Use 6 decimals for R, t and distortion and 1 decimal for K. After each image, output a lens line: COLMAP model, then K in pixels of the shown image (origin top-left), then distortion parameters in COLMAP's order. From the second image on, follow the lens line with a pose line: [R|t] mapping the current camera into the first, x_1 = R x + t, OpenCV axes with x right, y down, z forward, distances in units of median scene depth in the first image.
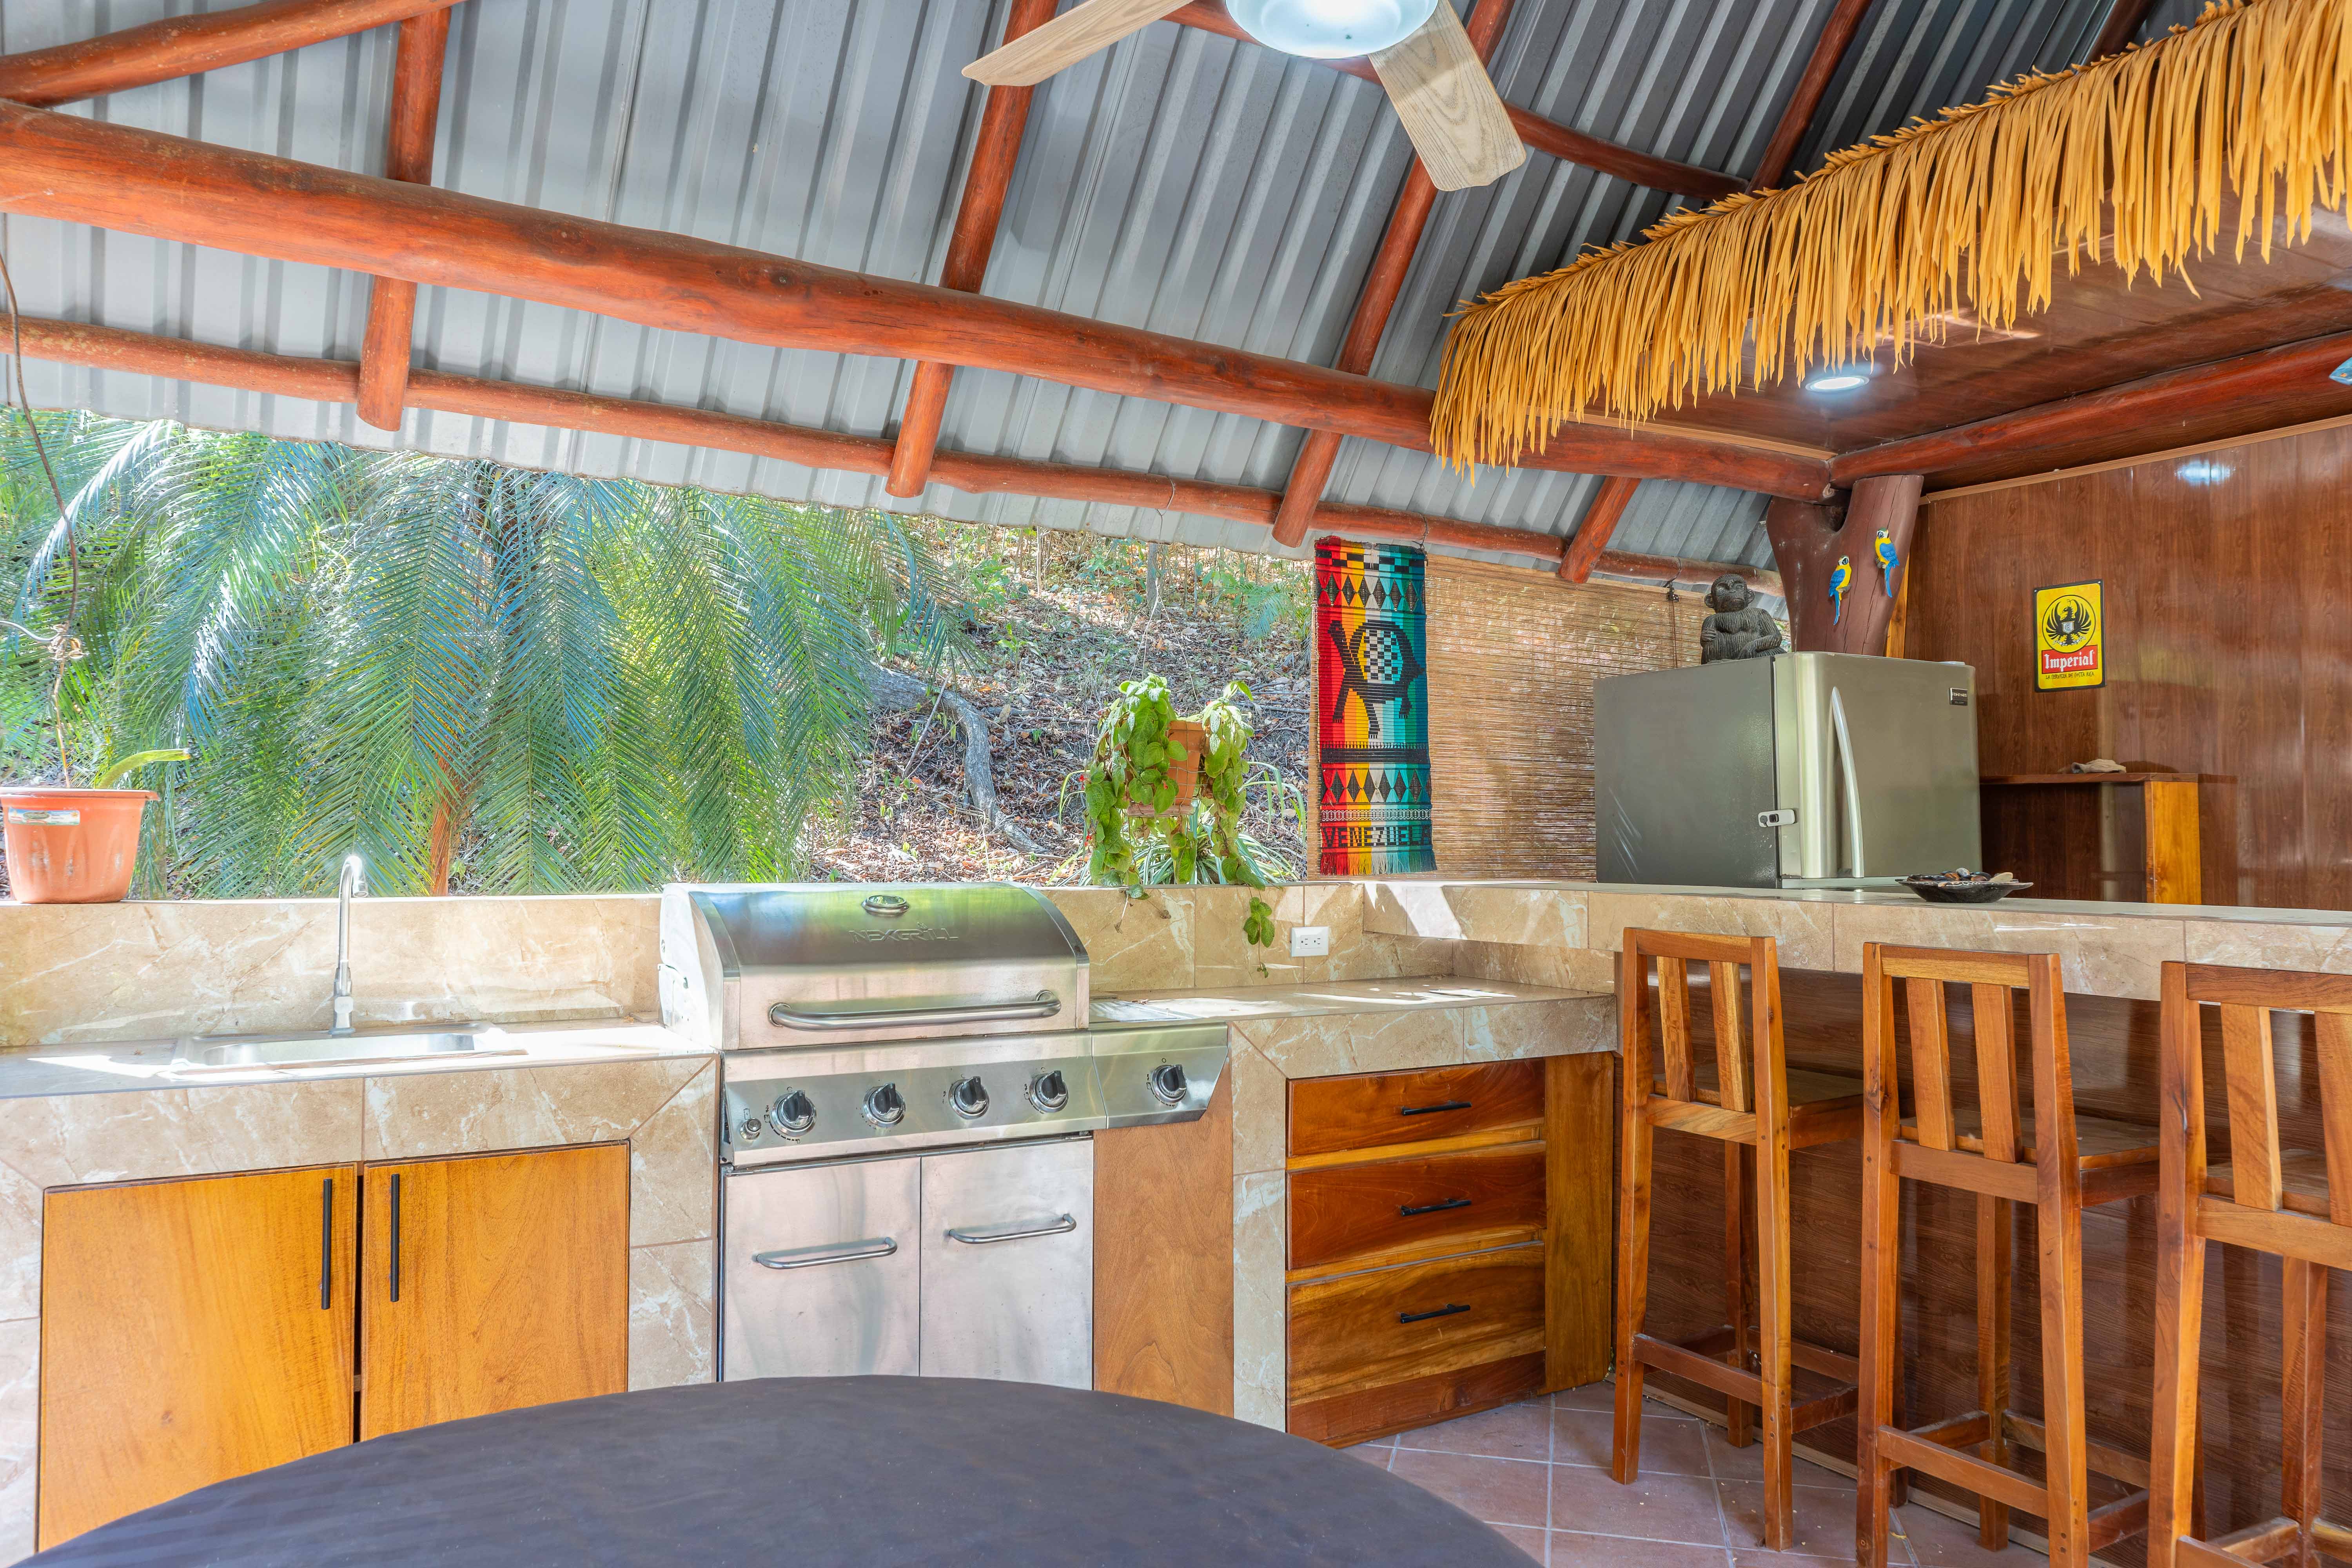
lens RADIAL K [[1578.8, 0, 1181.1], [0, 1578.8, 801.4], [0, 0, 1]] dist [-0.004683, -0.003445]
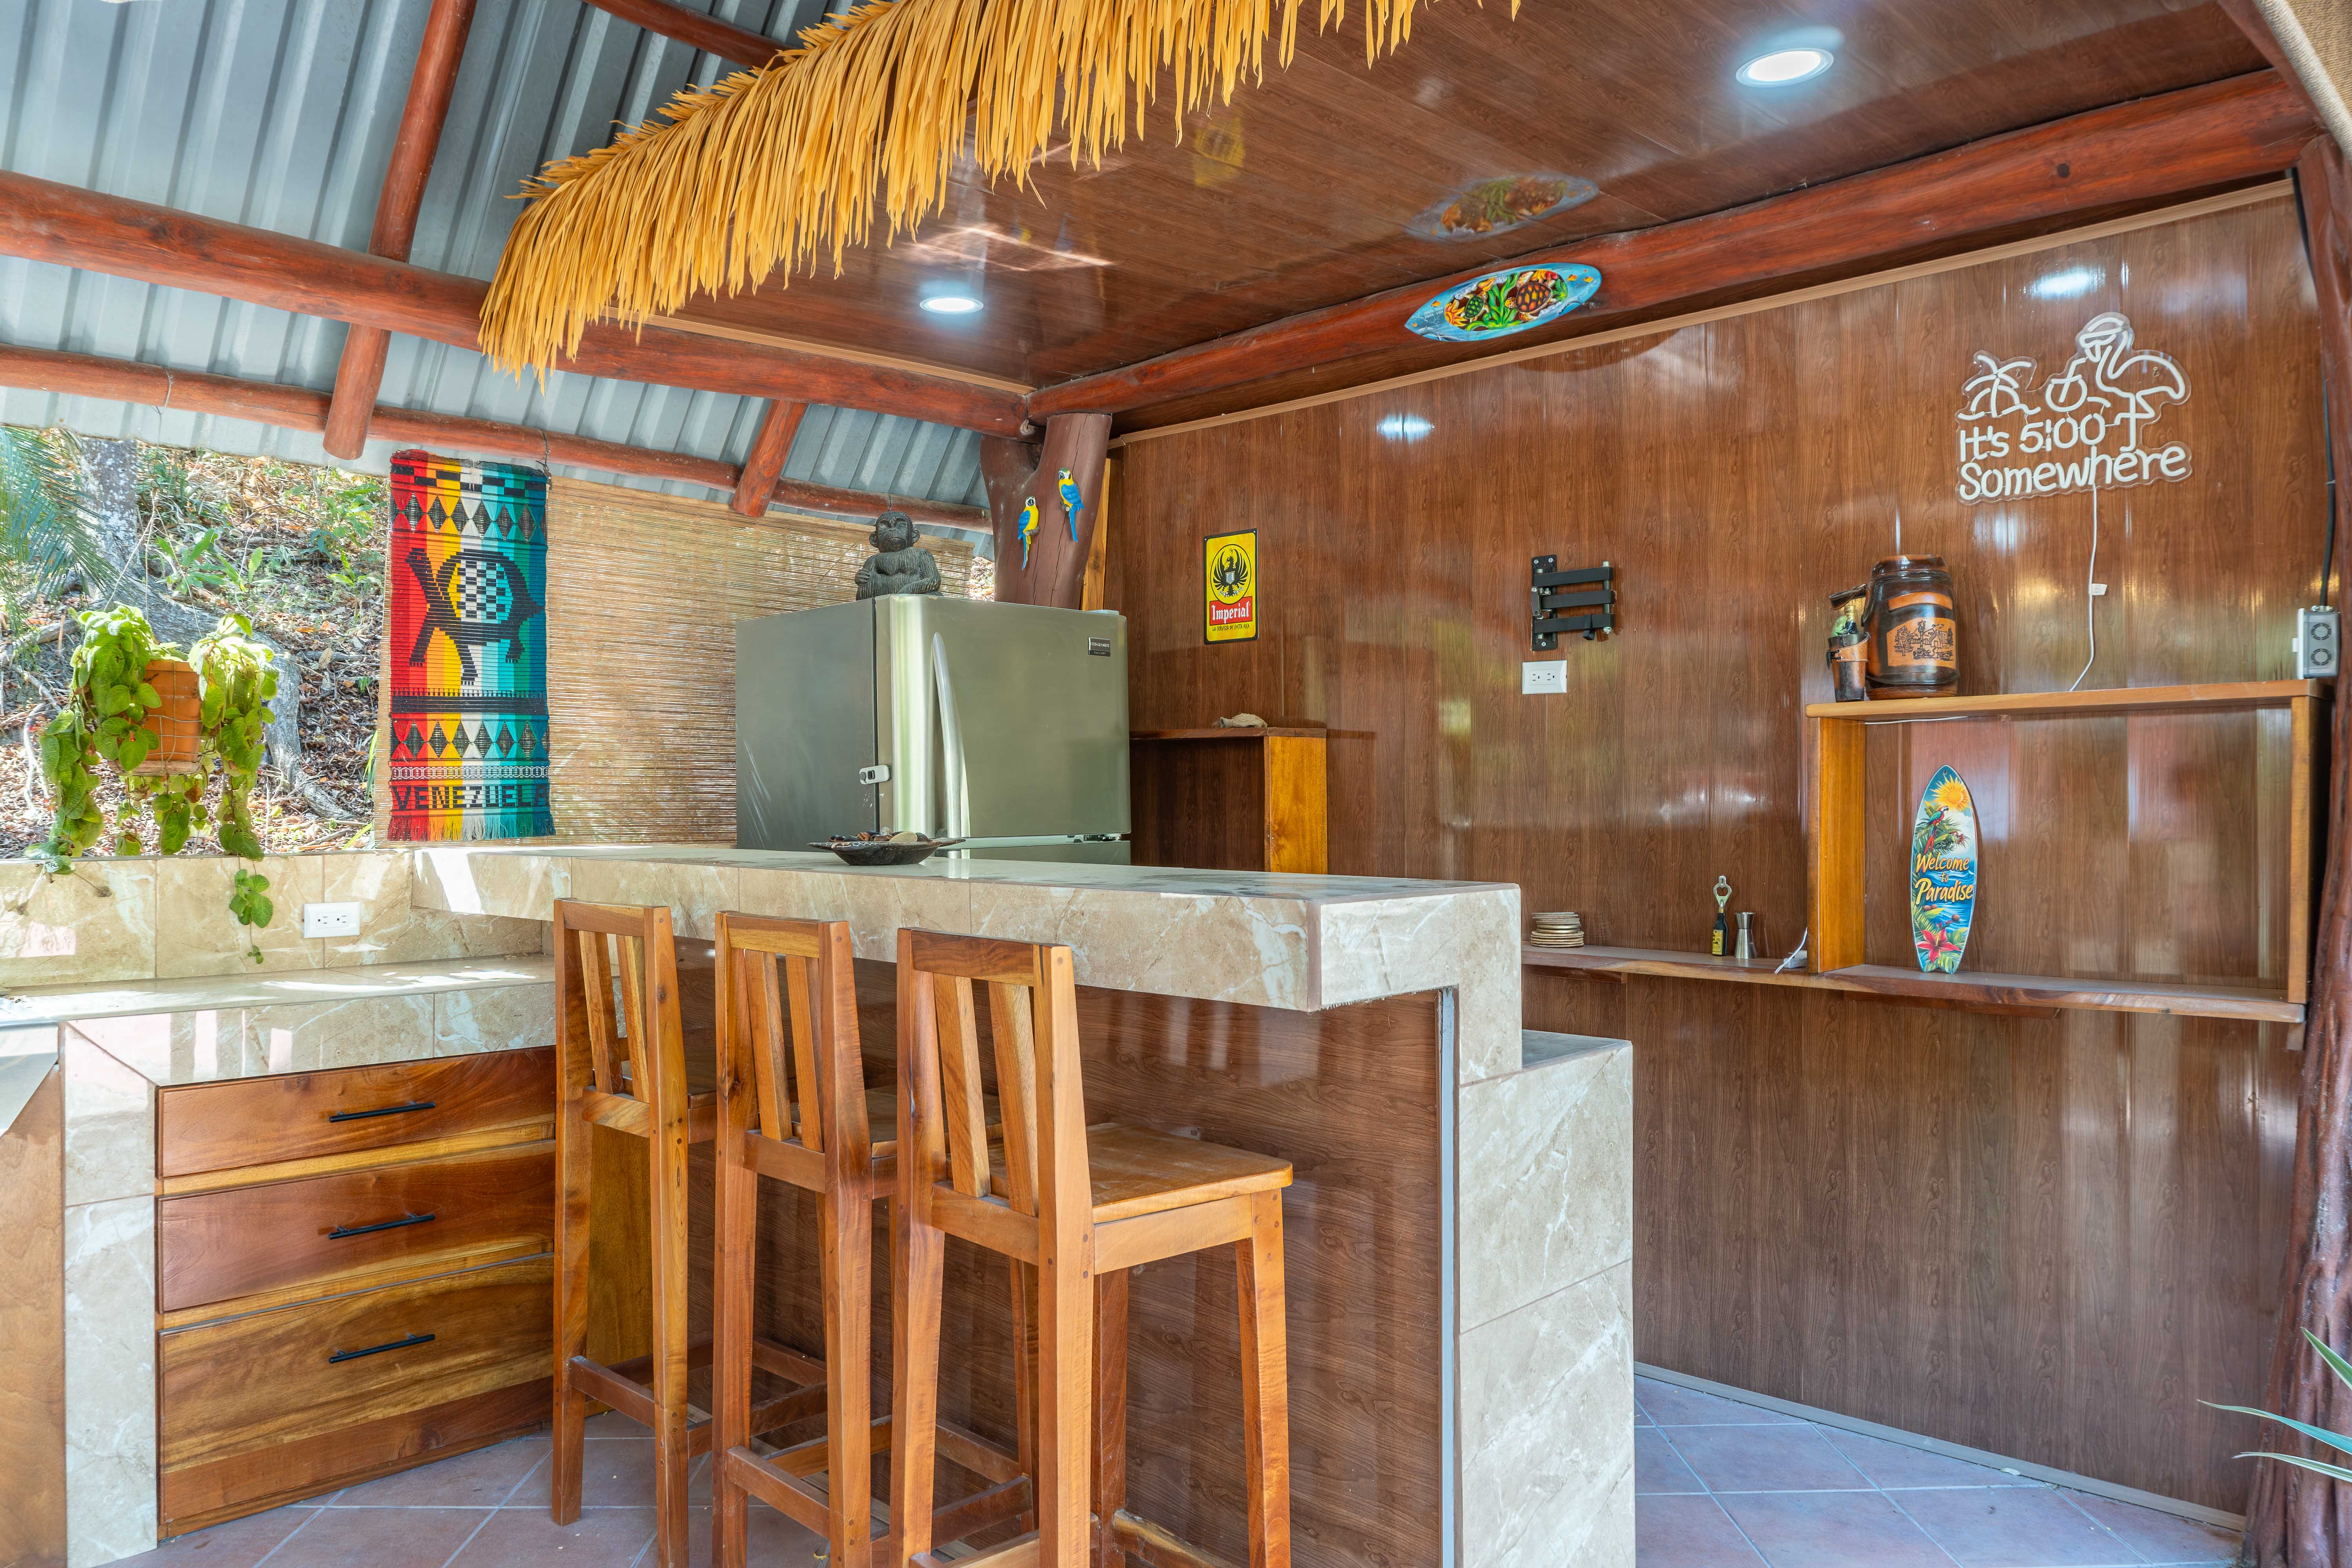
lens RADIAL K [[1578.8, 0, 1376.7], [0, 1578.8, 806.3], [0, 0, 1]] dist [-0.004683, -0.003445]
pose [[0.969207, -0.006890, 0.246149, 0.420192], [0.000285, 0.999639, 0.026858, 0.004281], [-0.246245, -0.025960, 0.968860, 0.032964]]
